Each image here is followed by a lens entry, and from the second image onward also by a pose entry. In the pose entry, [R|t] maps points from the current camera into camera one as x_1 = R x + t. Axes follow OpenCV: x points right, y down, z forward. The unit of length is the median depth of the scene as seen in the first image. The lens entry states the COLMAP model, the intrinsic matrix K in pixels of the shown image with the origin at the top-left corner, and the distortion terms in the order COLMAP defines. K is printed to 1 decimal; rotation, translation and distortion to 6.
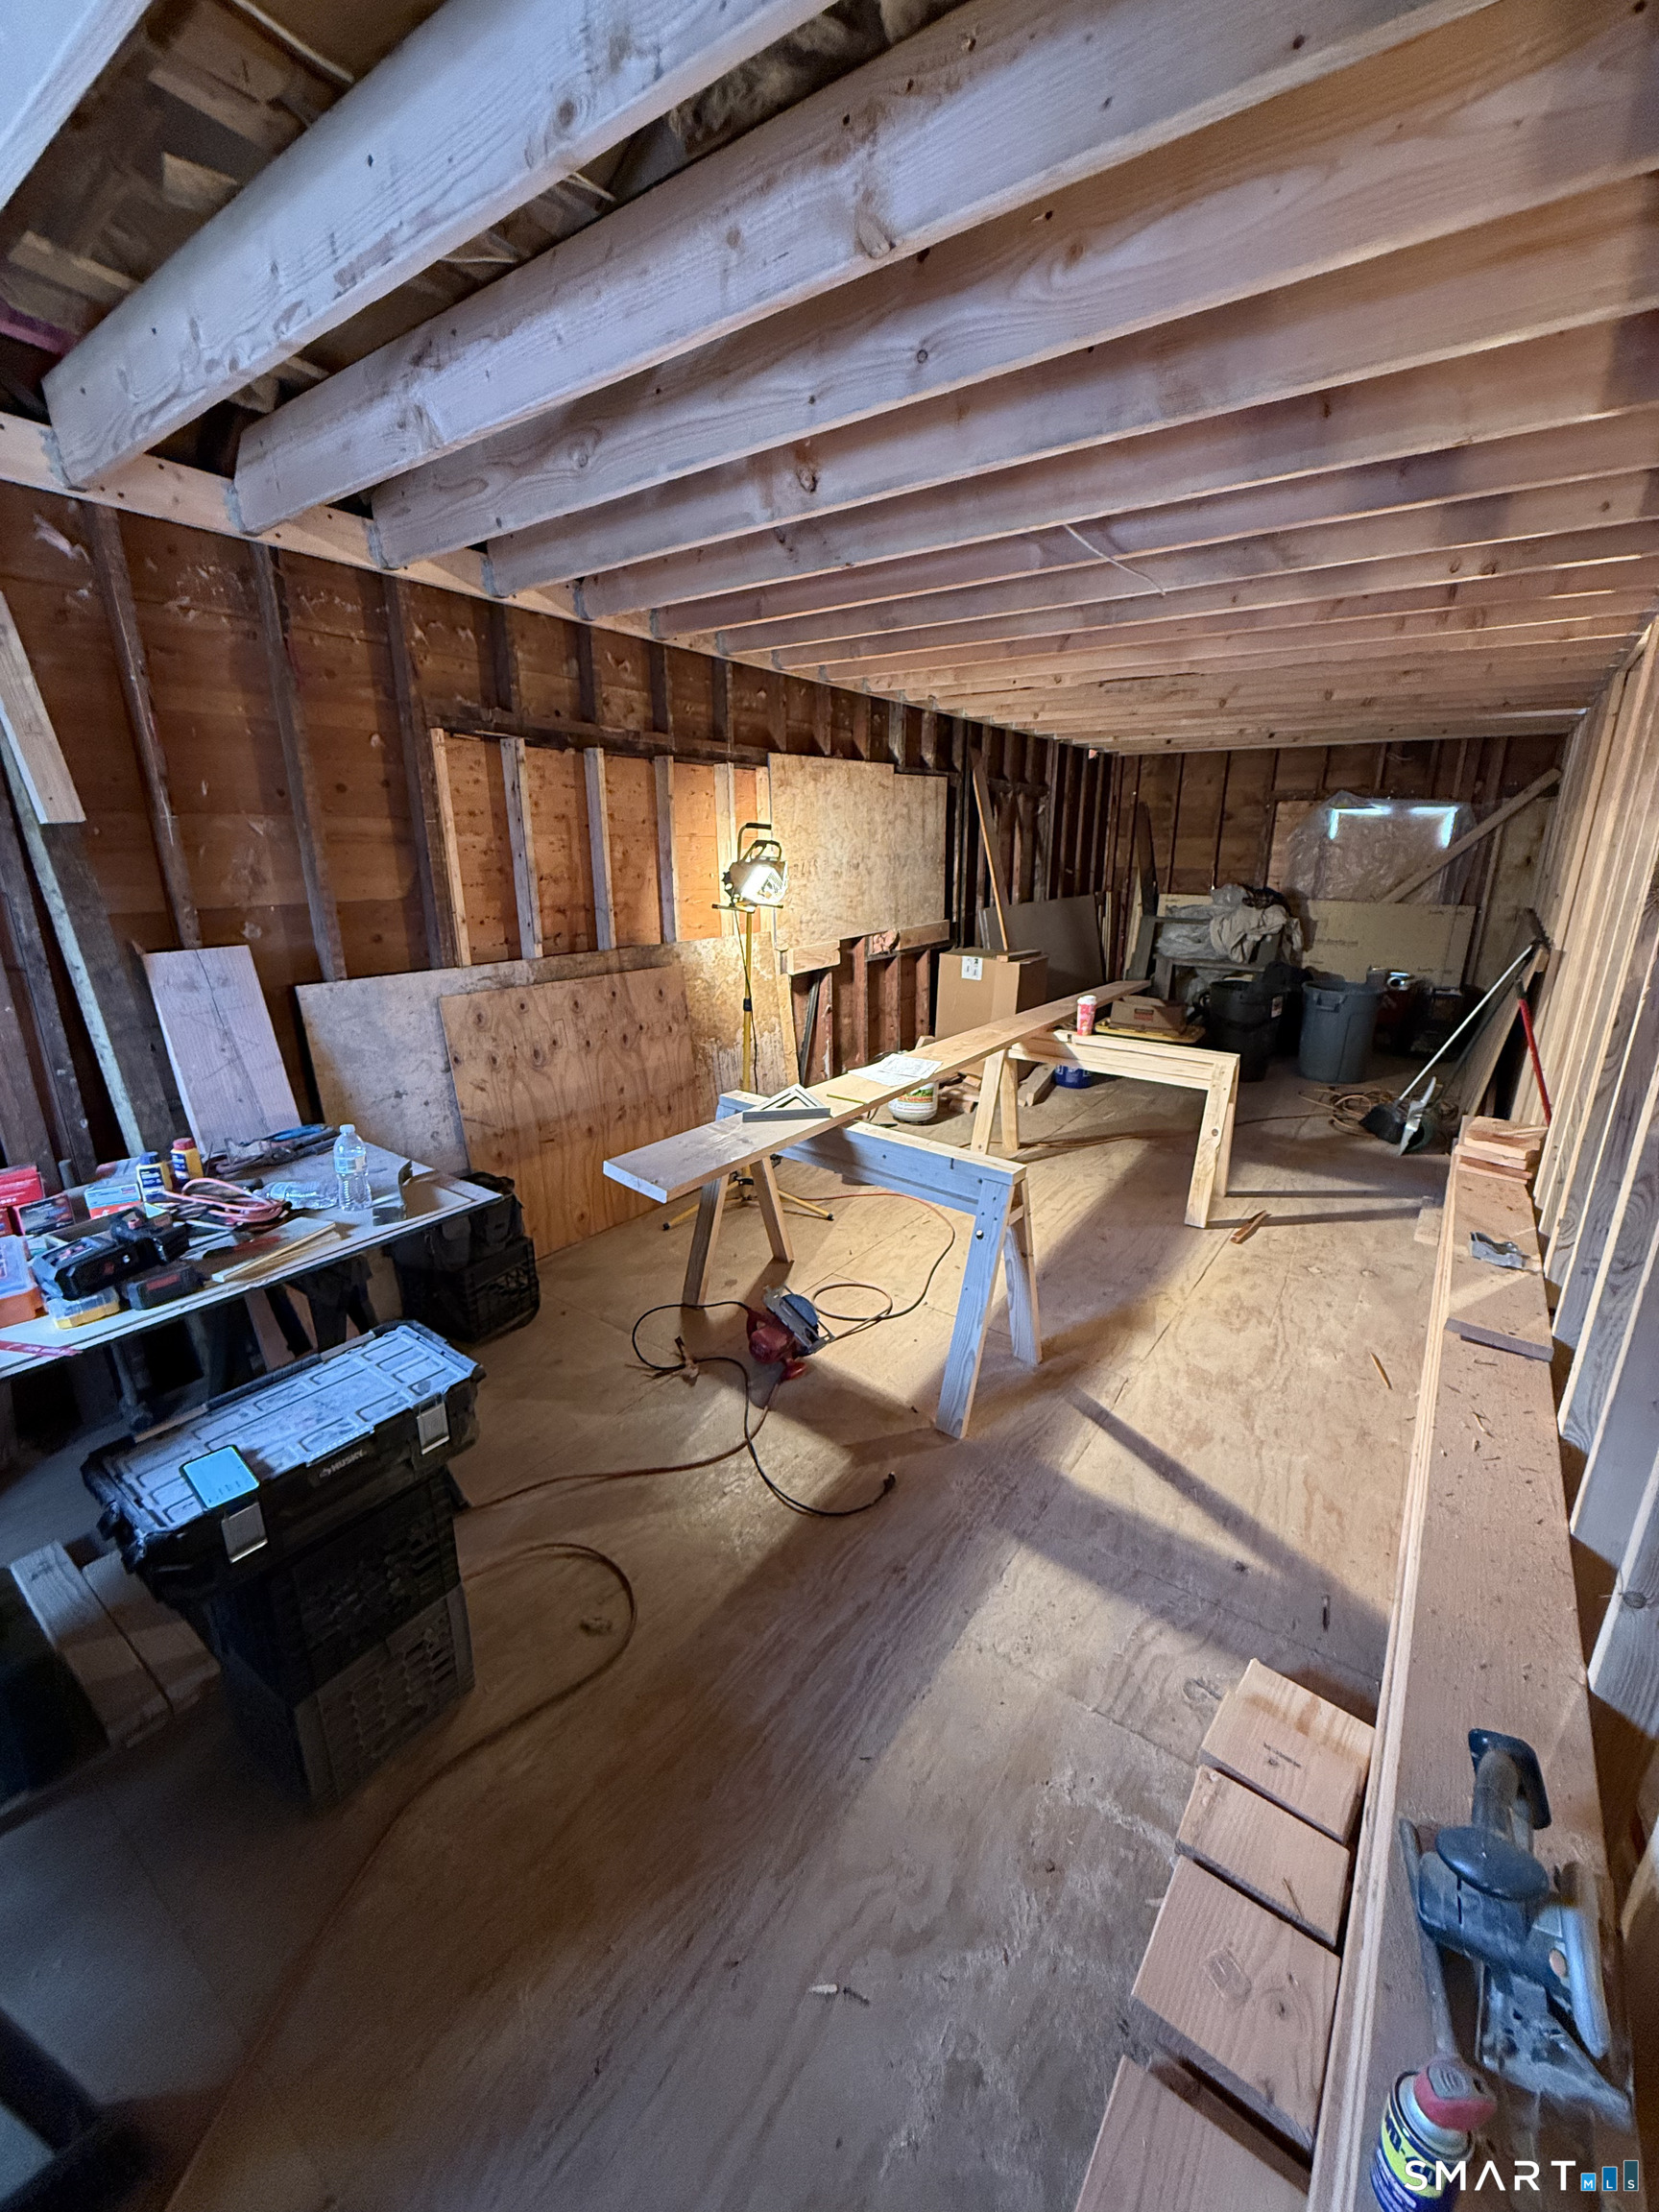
lens RADIAL K [[878.0, 0, 831.8], [0, 878.0, 1098.5], [0, 0, 1]] dist [-0.001235, 0.000118]
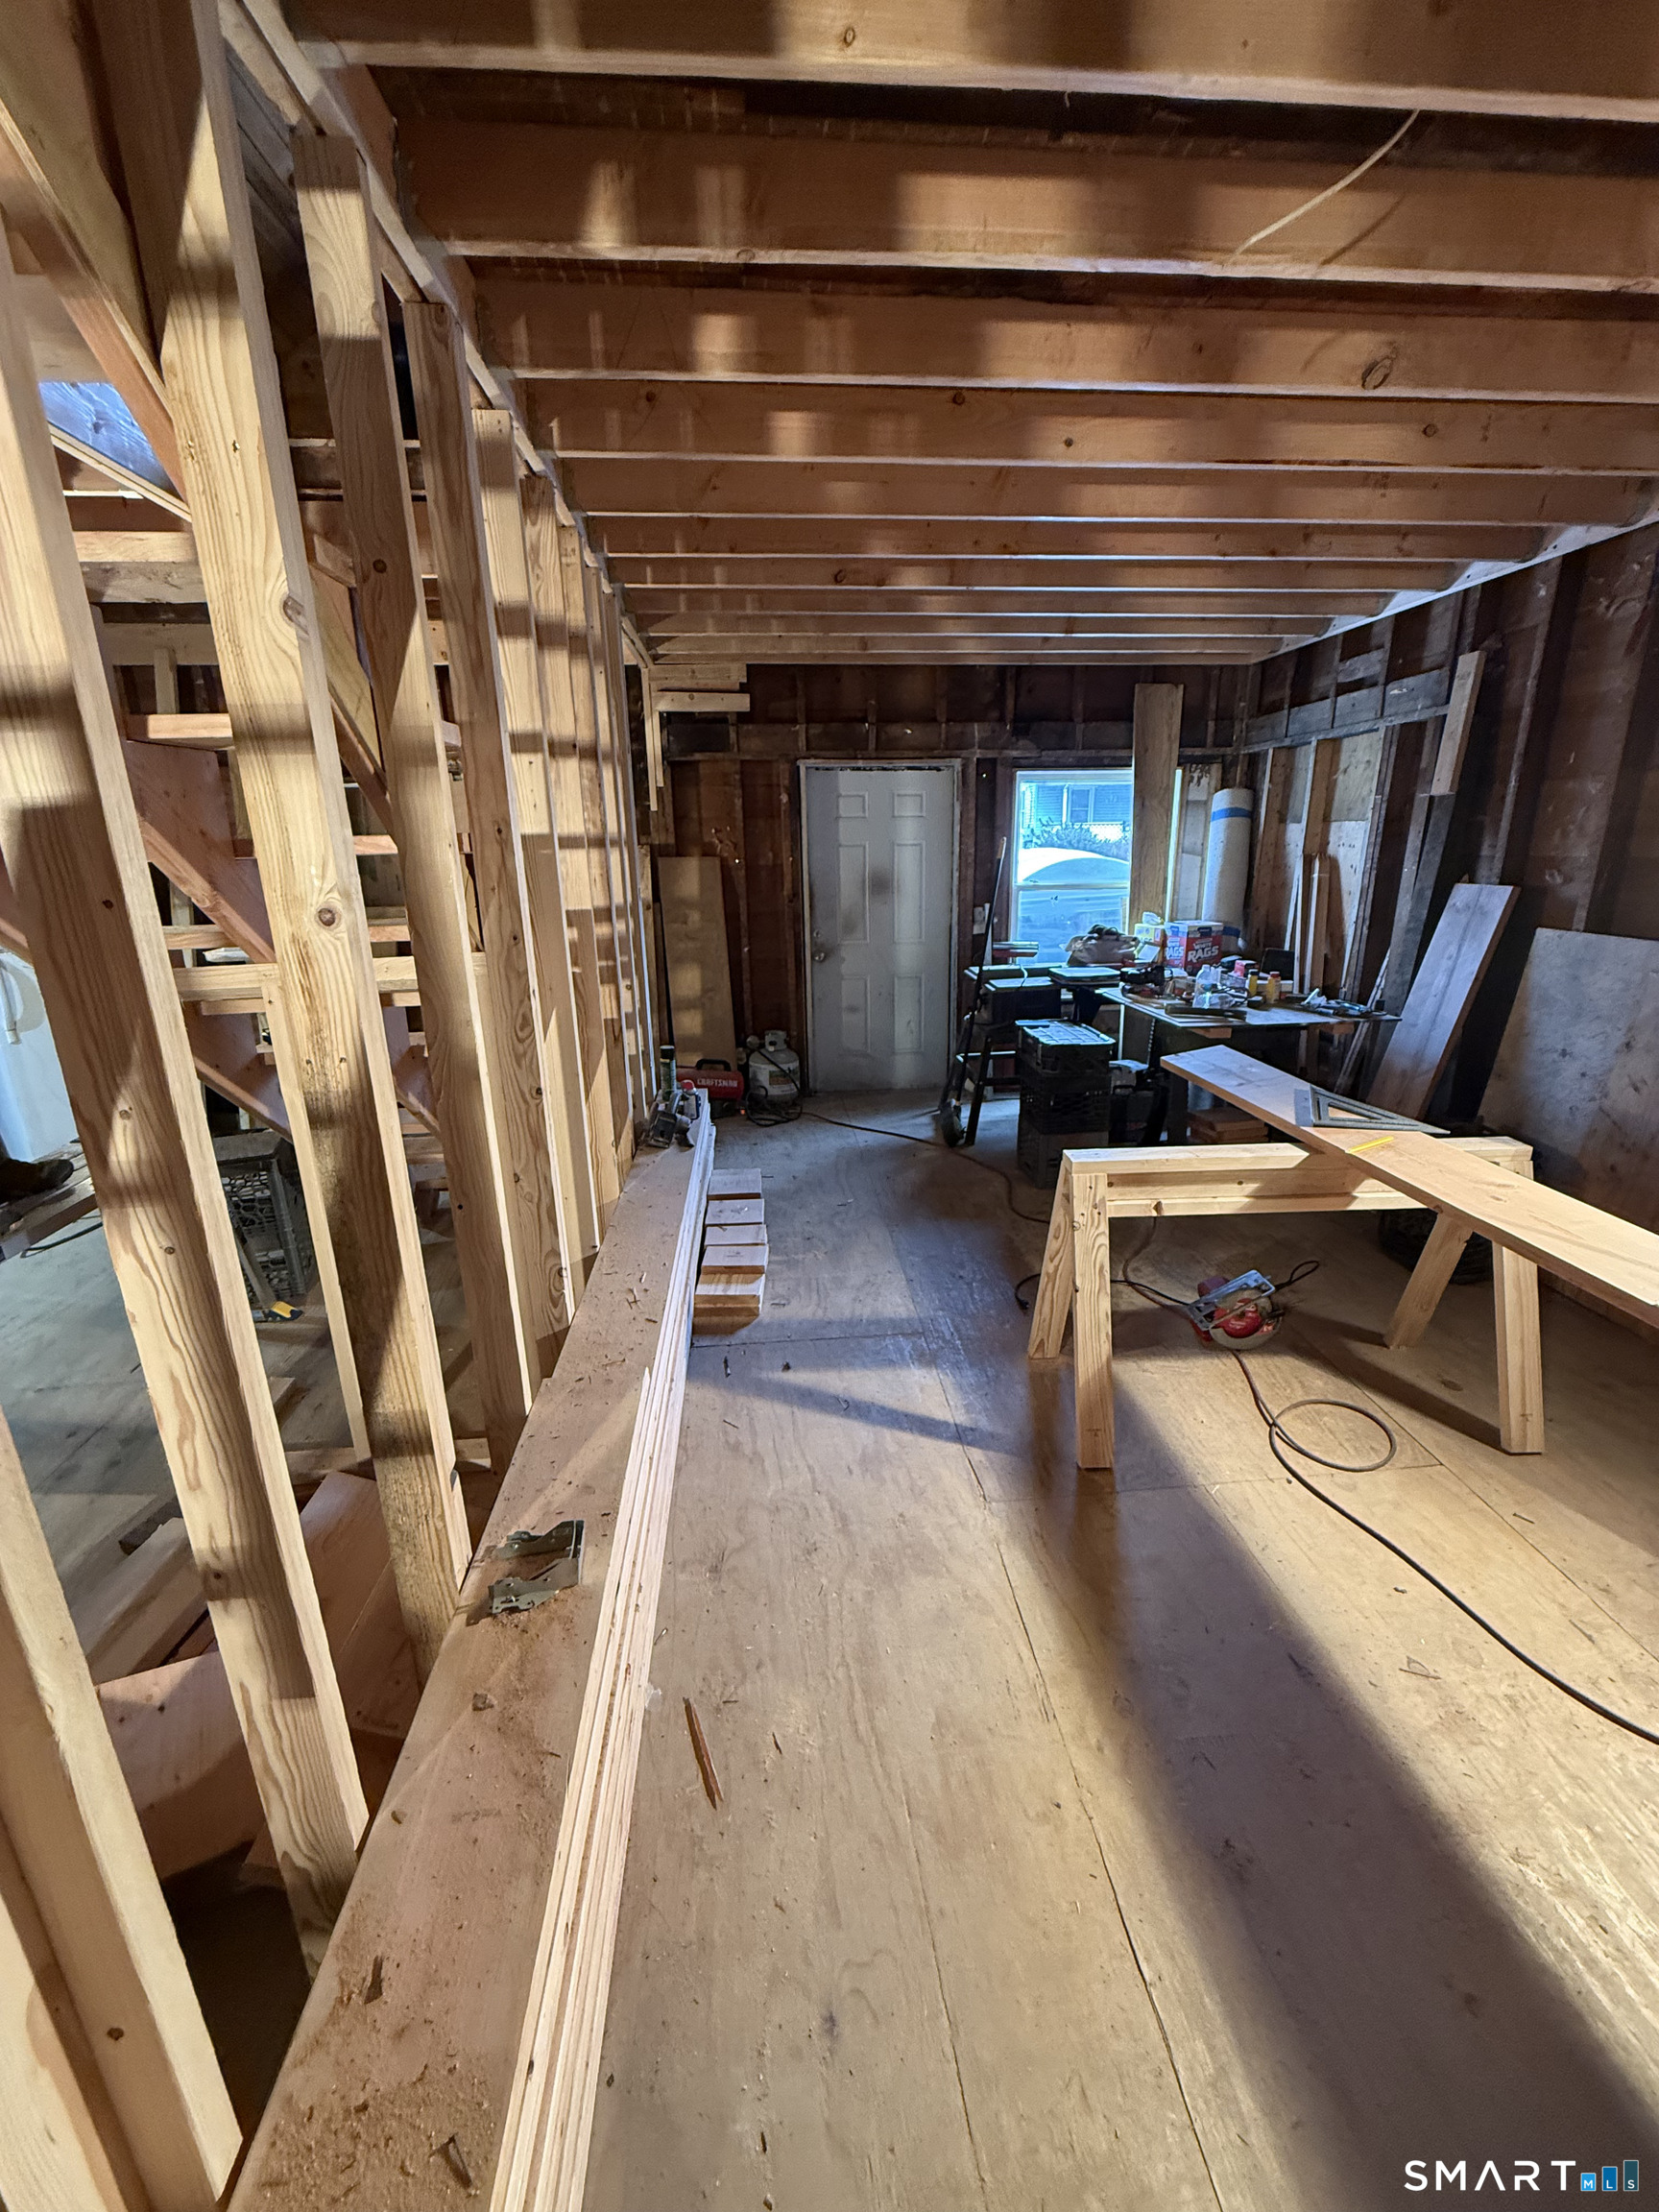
lens RADIAL K [[878.1, 0, 833.4], [0, 878.1, 1099.4], [0, 0, 1]] dist [-0.002051, 0.000760]
pose [[-0.757858, 0.190863, -0.623877, 0.897327], [-0.173225, 0.863063, 0.474463, -0.336075], [0.629003, 0.467646, -0.621017, 1.302050]]
